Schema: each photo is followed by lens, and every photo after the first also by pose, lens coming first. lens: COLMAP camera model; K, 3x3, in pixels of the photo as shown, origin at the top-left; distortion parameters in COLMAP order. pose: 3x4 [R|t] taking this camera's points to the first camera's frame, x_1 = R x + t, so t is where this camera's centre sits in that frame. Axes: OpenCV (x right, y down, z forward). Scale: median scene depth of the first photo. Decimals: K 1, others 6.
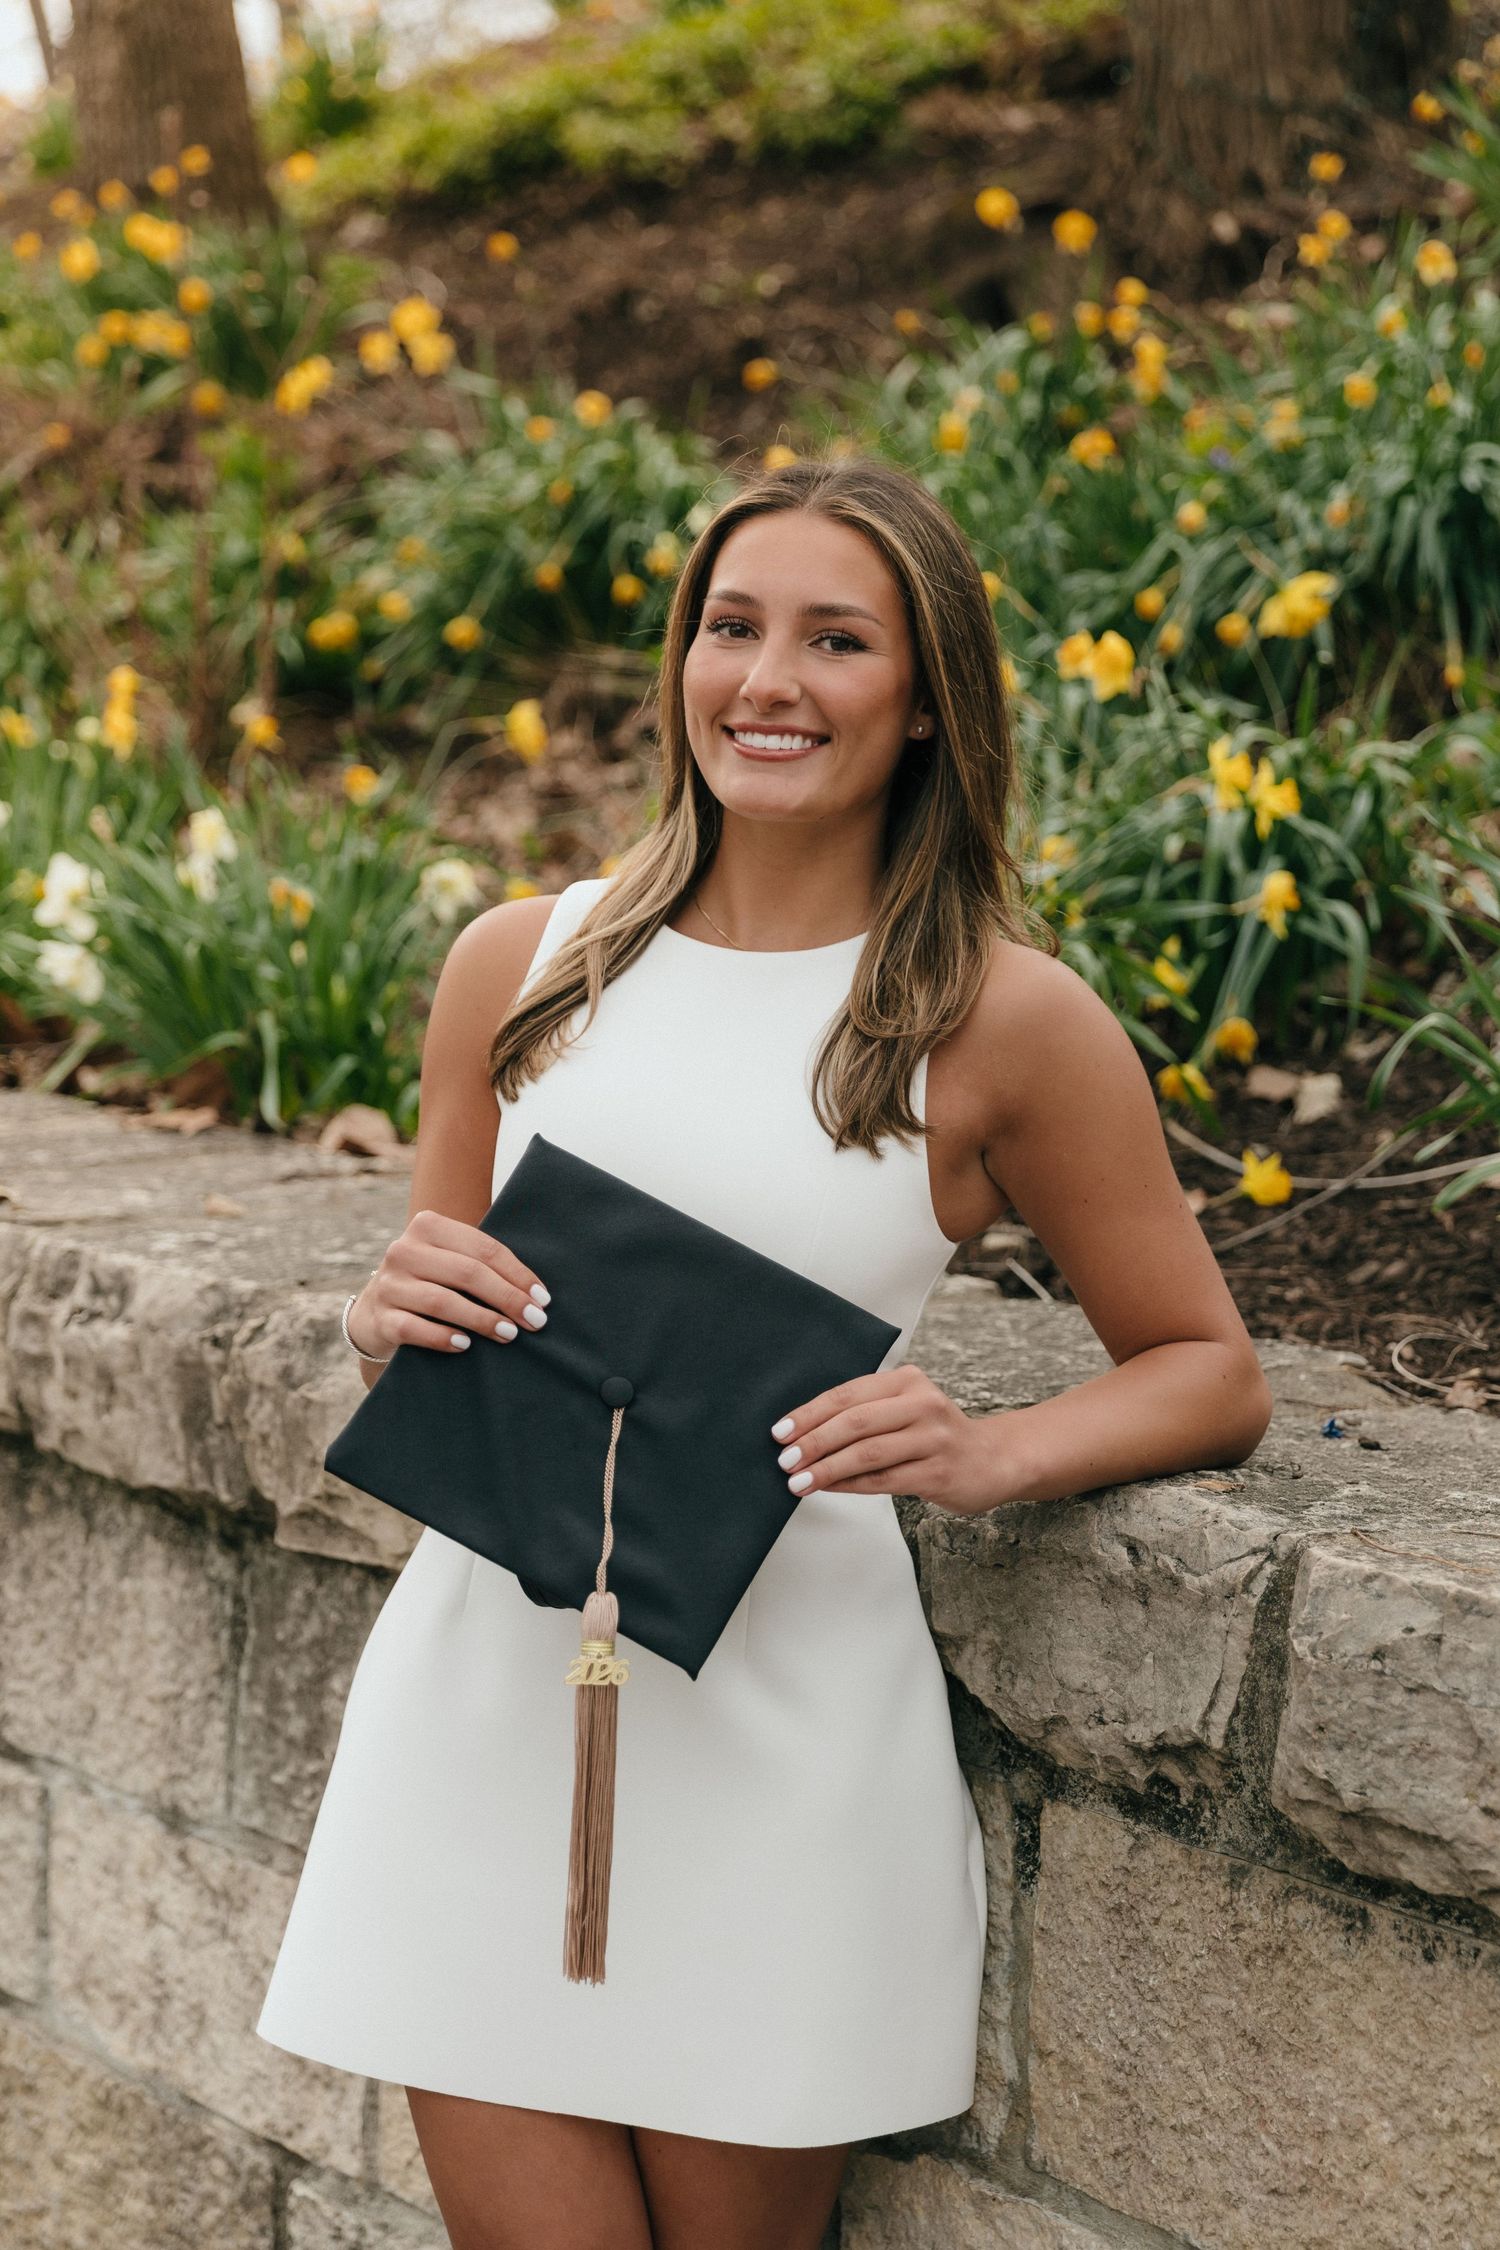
lens RADIAL K [[3957.8, 0, 804.2], [0, 3957.8, 1161.1], [0, 0, 1]] dist [0.013806, -0.033058]
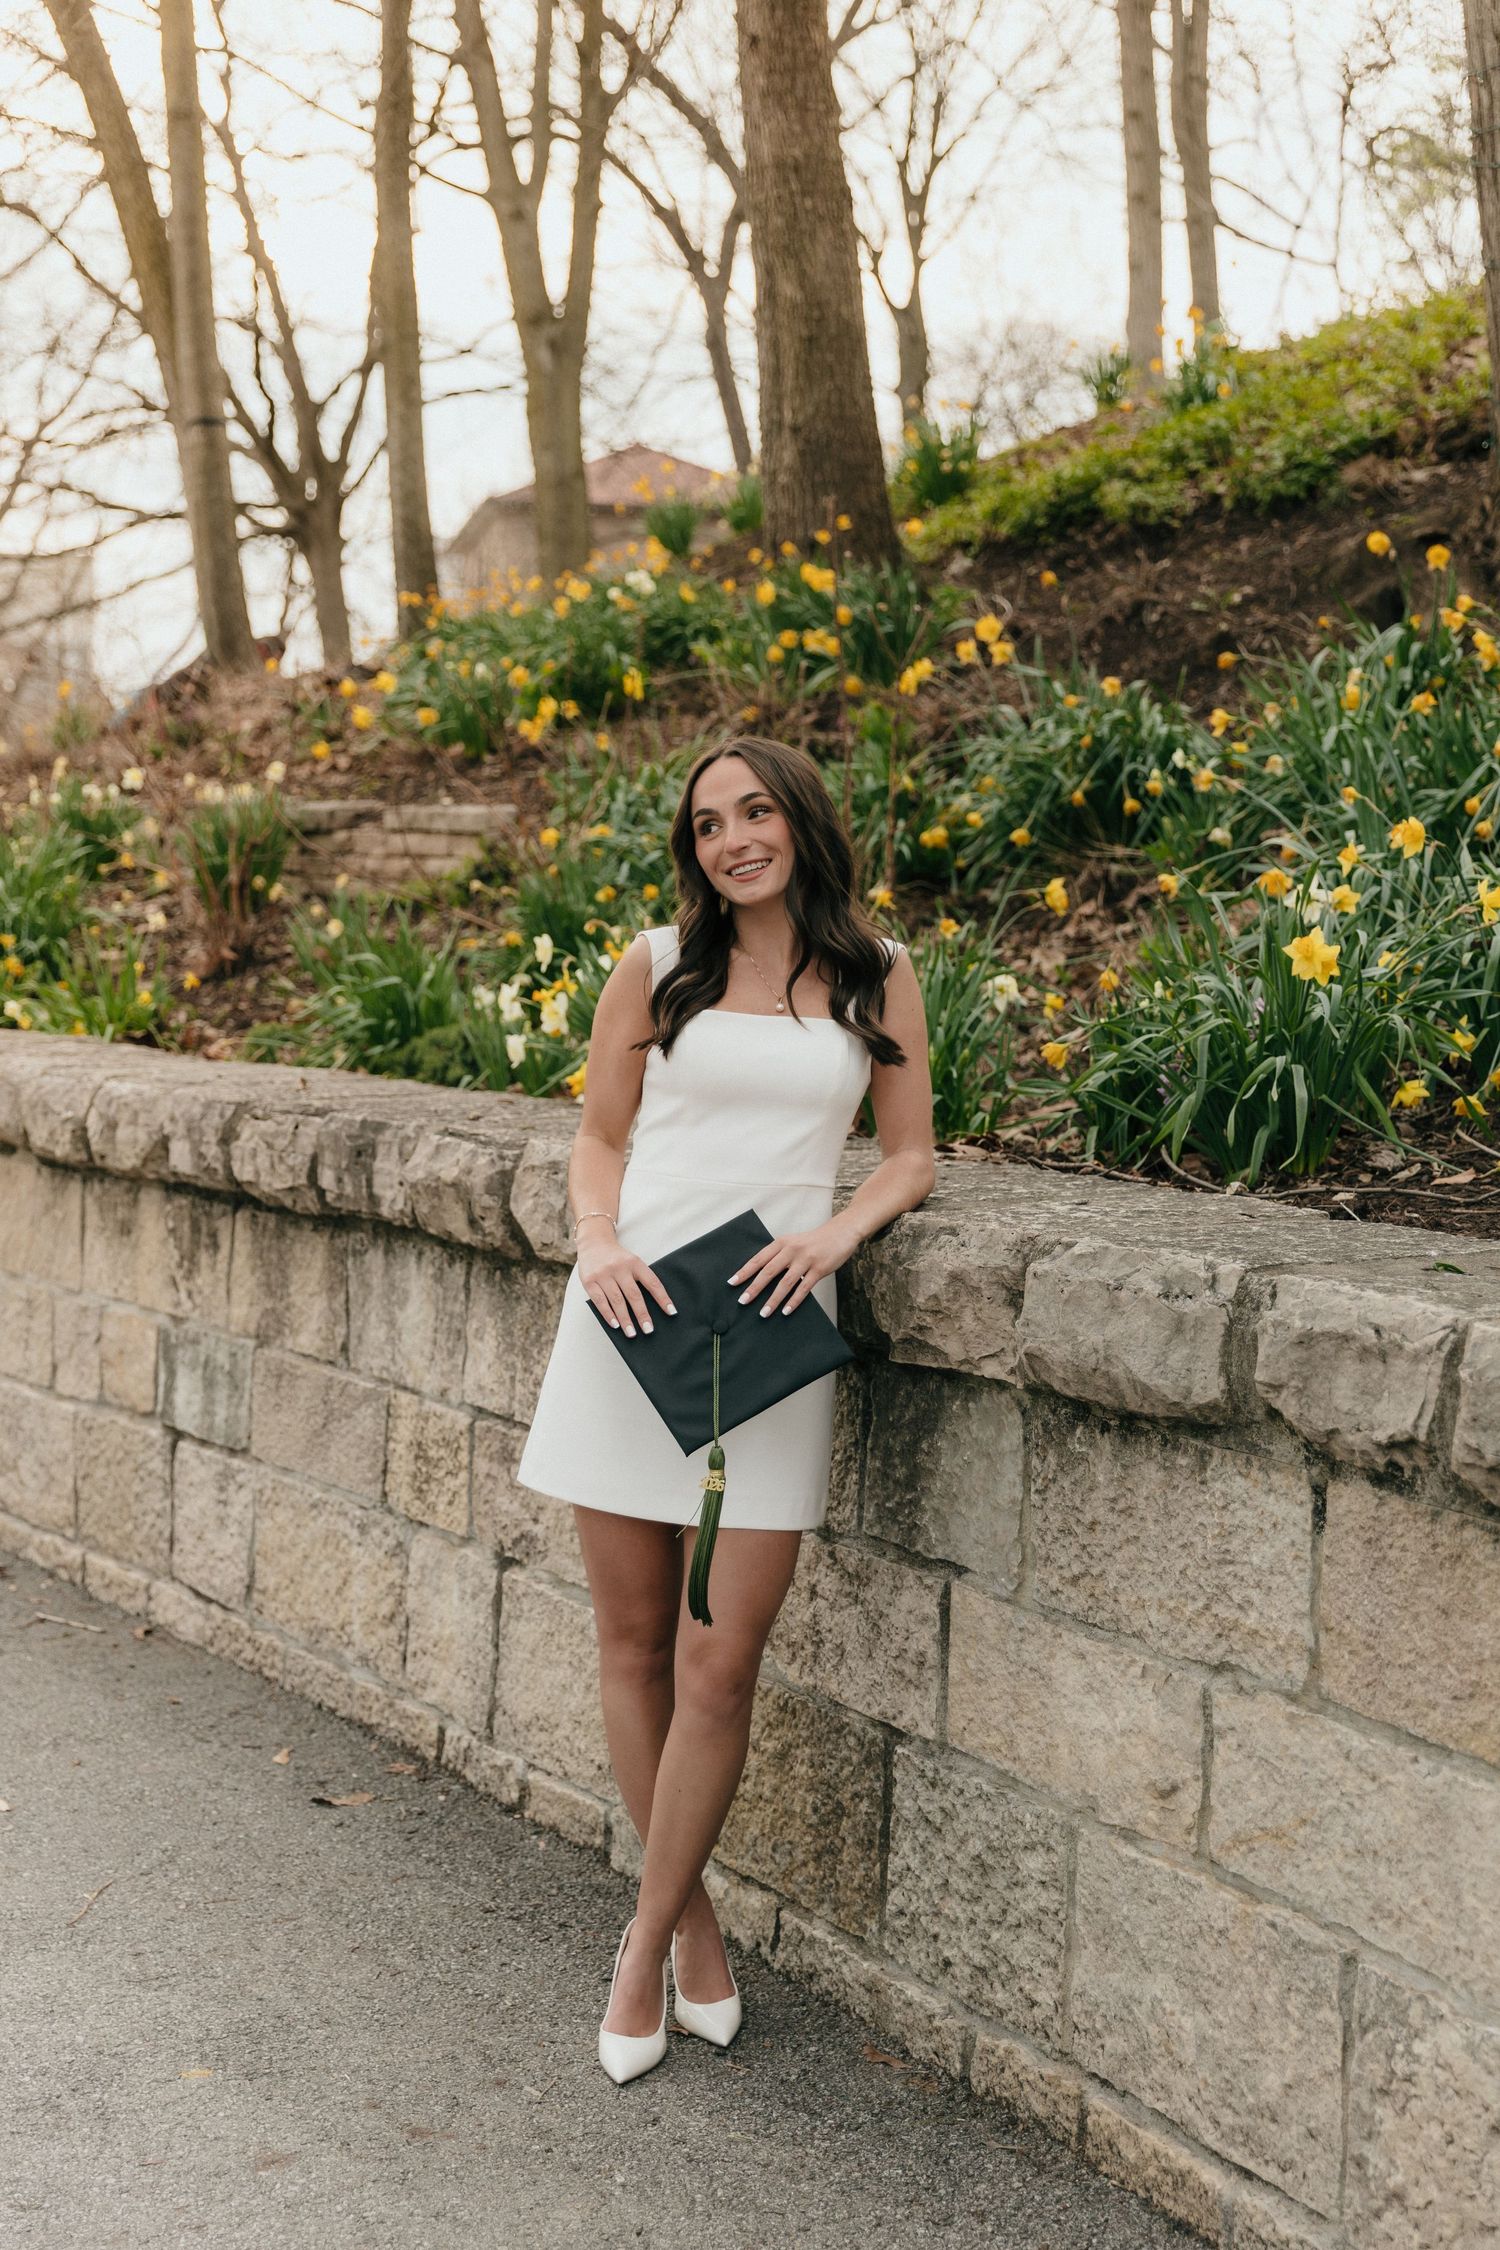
lens RADIAL K [[2998.3, 0, 750.0], [0, 2998.3, 1125.0], [0, 0, 1]] dist [0.005542, 0.029974]
pose [[0.983634, 0.003519, -0.180142, 0.019765], [-0.011234, 0.999062, -0.041822, 0.026620], [0.179826, 0.043161, 0.982751, -0.140329]]
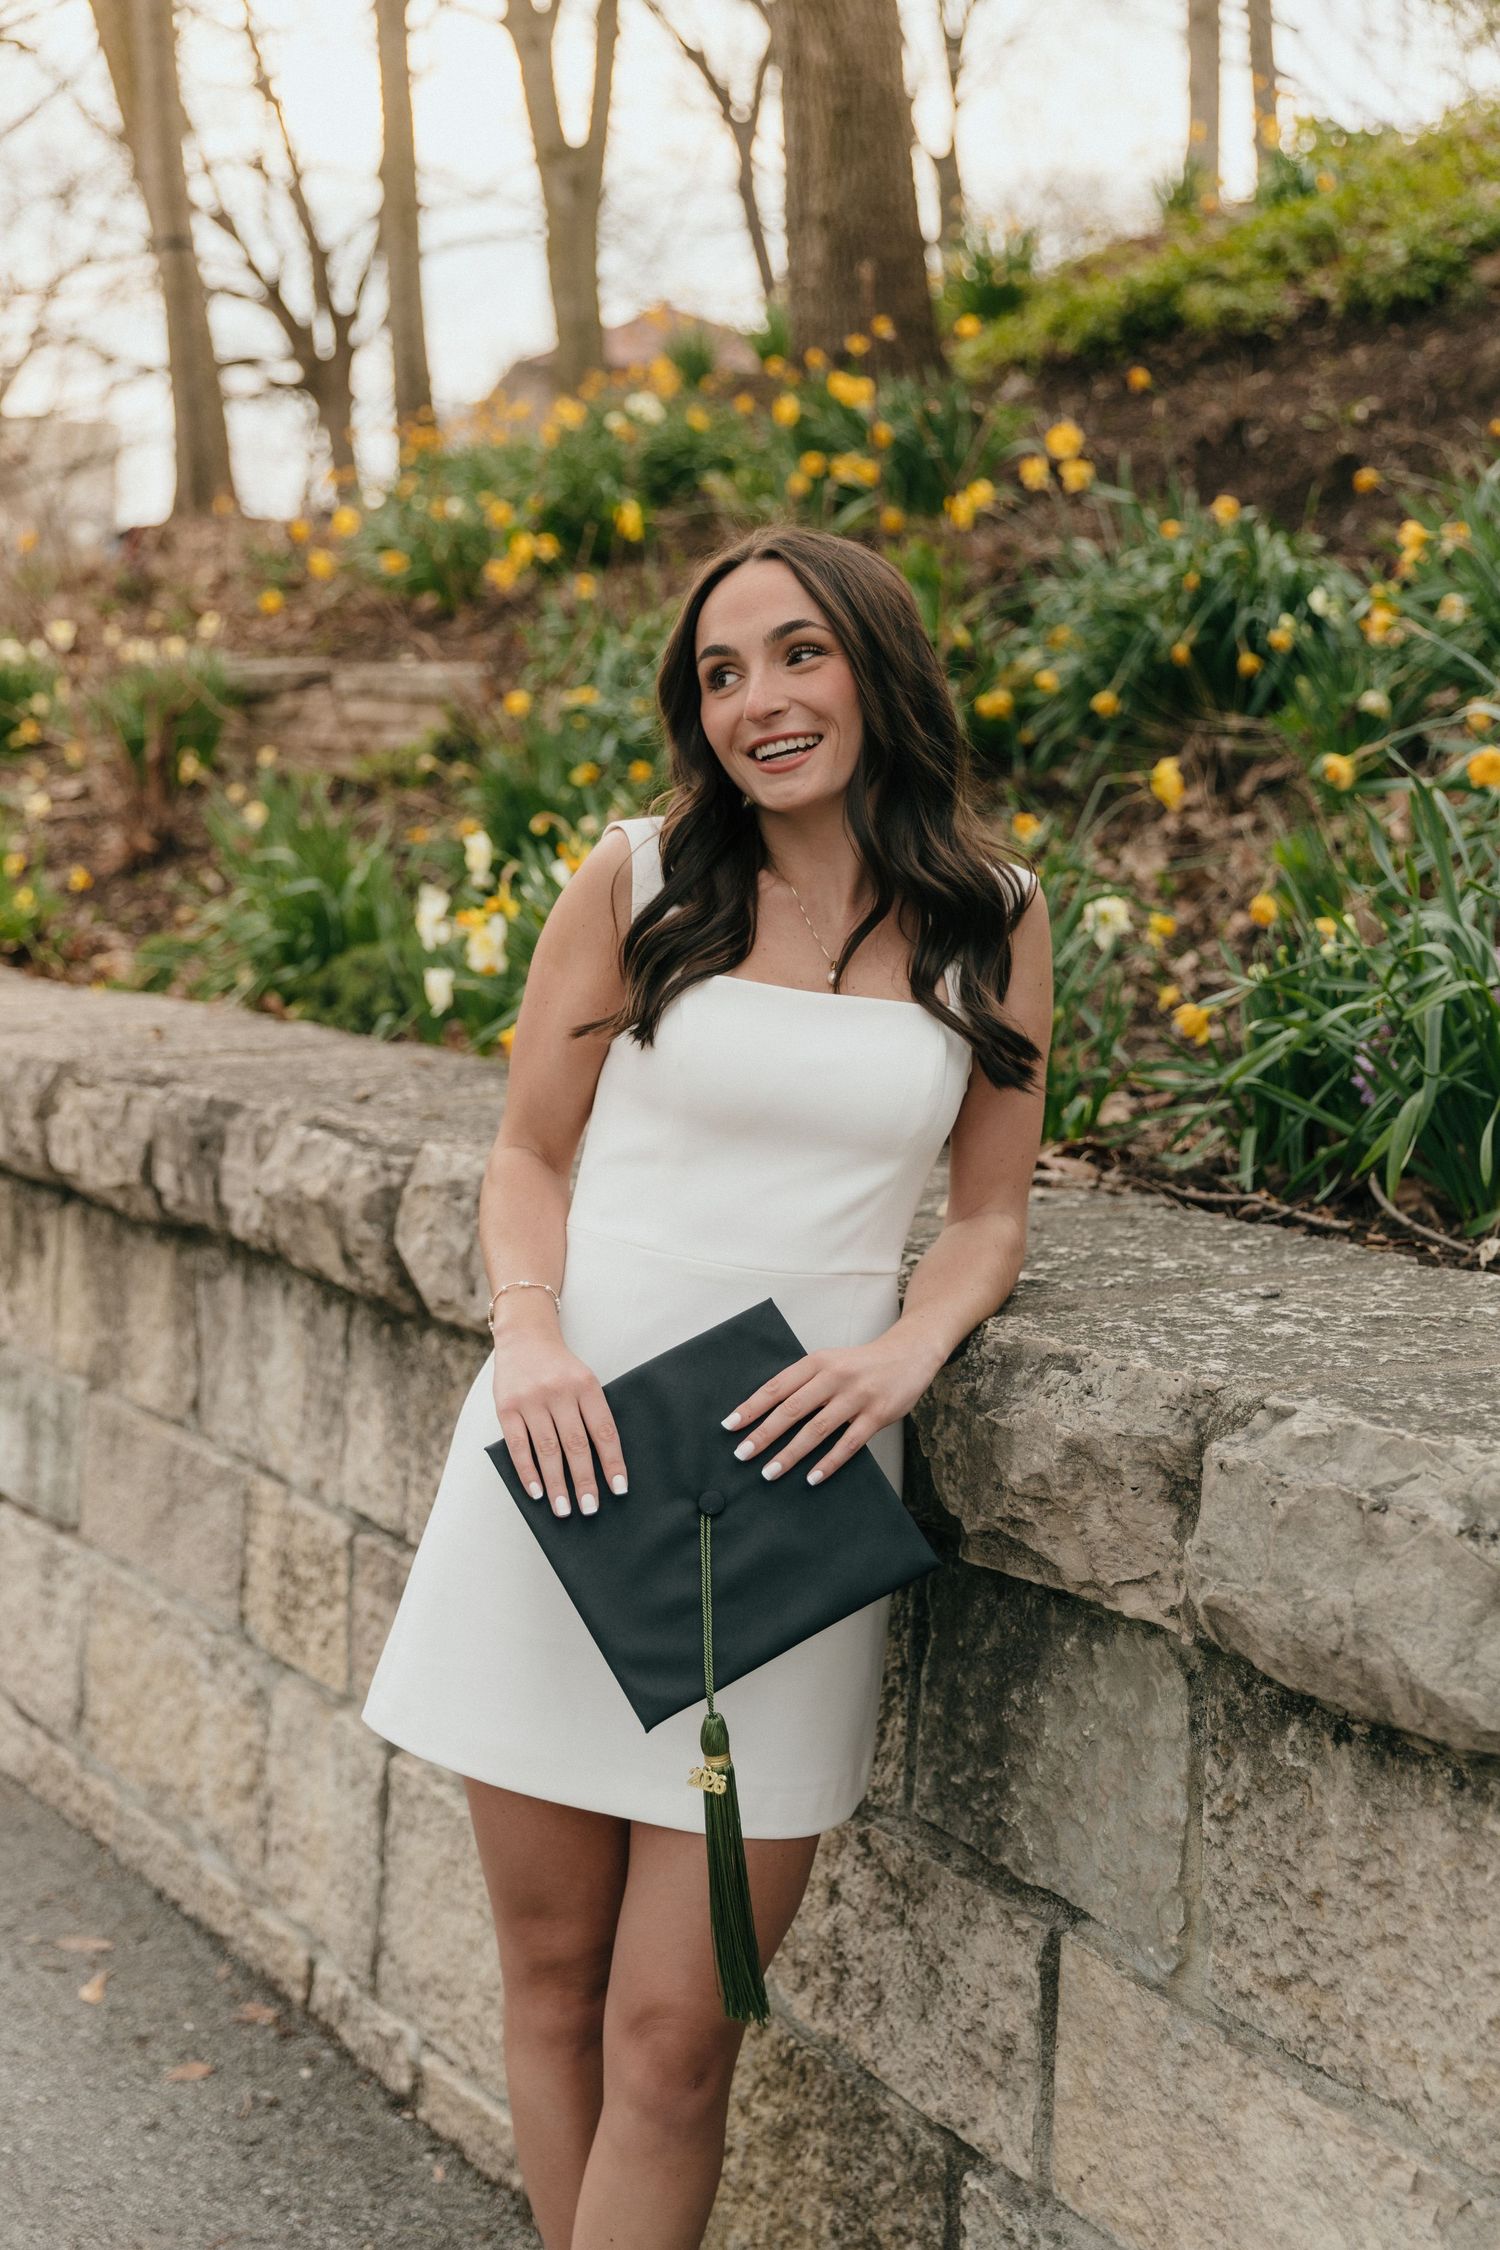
lens RADIAL K [[2998.3, 0, 750.0], [0, 2998.3, 1125.0], [0, 0, 1]] dist [0.005542, 0.029974]
pose [[0.981765, 0.015224, -0.189486, -0.021339], [-0.015280, 0.999883, 0.001165, -0.008427], [0.189481, 0.001751, 0.981883, 0.117304]]
